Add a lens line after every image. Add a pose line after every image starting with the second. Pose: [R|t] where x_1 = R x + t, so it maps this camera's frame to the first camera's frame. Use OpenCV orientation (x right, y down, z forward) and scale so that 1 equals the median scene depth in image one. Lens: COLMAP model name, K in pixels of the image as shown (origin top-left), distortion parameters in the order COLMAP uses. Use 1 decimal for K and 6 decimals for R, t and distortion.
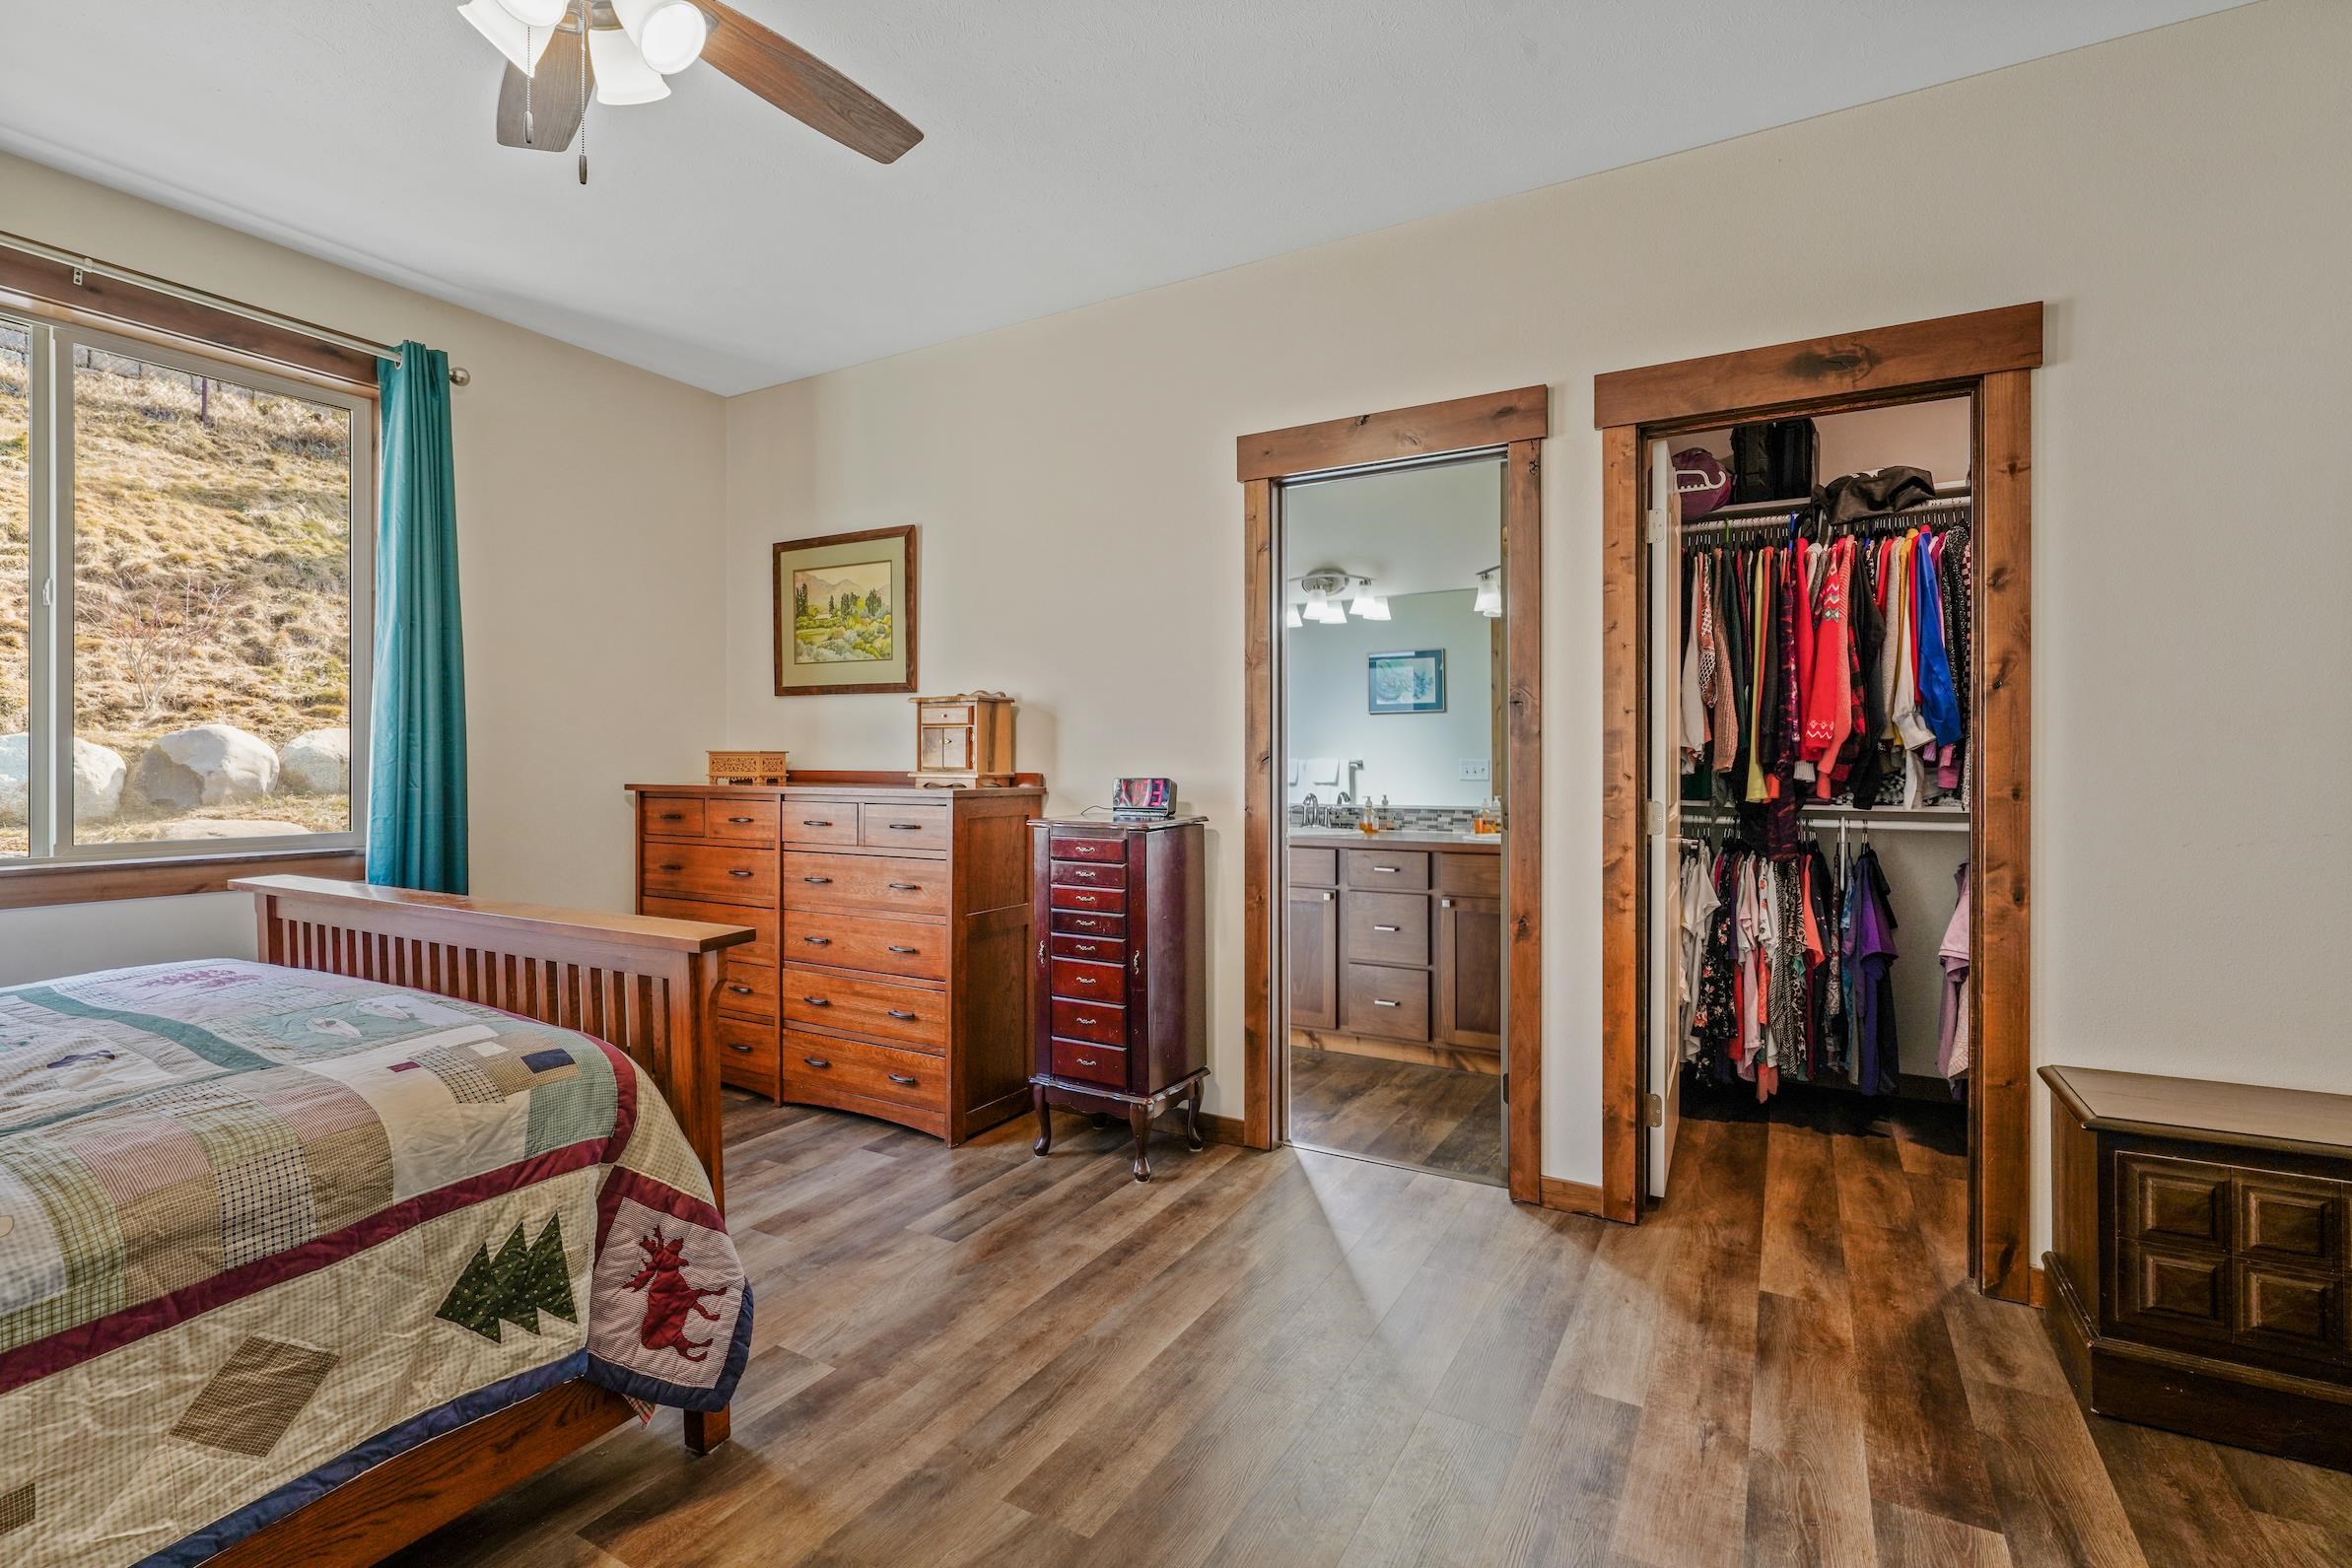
lens RADIAL K [[1019.7, 0, 1176.0], [0, 1019.7, 784.0], [0, 0, 1]] dist [-0.001477, -0.000087]
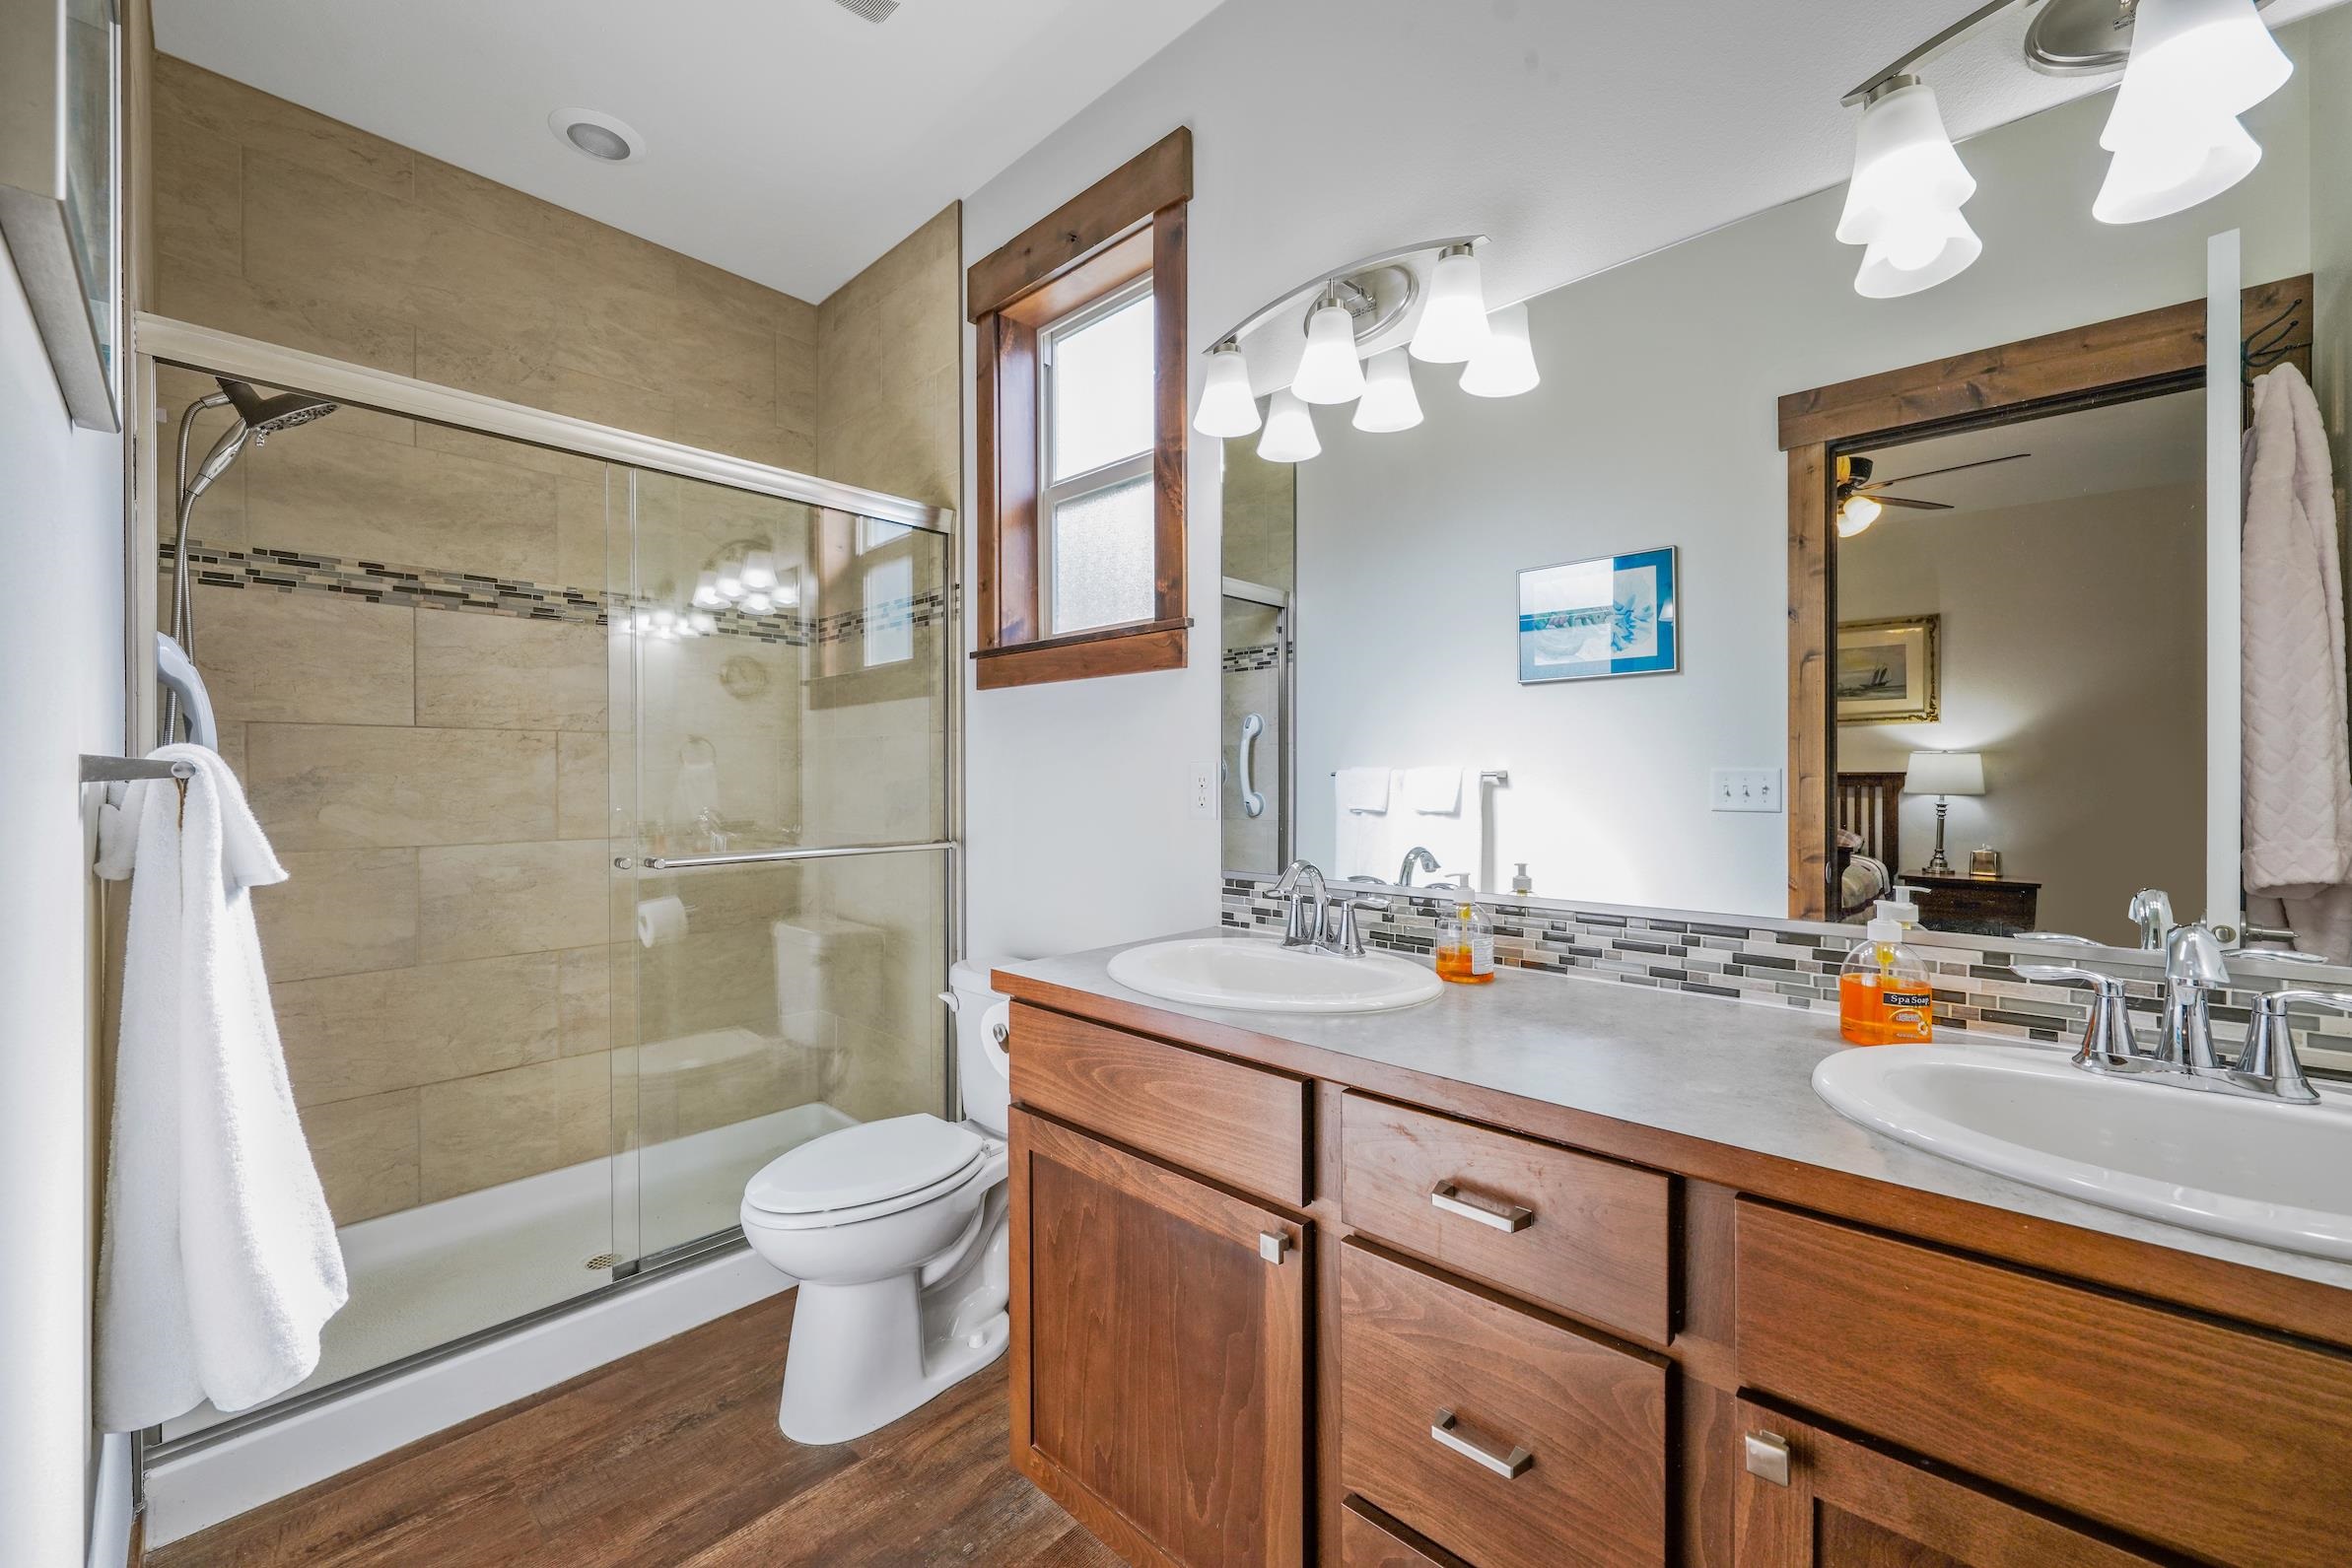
lens RADIAL K [[921.9, 0, 1176.0], [0, 921.9, 784.0], [0, 0, 1]] dist [-0.000366, -0.000031]
pose [[0.976781, 0.002809, -0.214220, 0.157033], [-0.005586, 0.999908, -0.012358, -0.012409], [0.214166, 0.013268, 0.976707, 0.659694]]
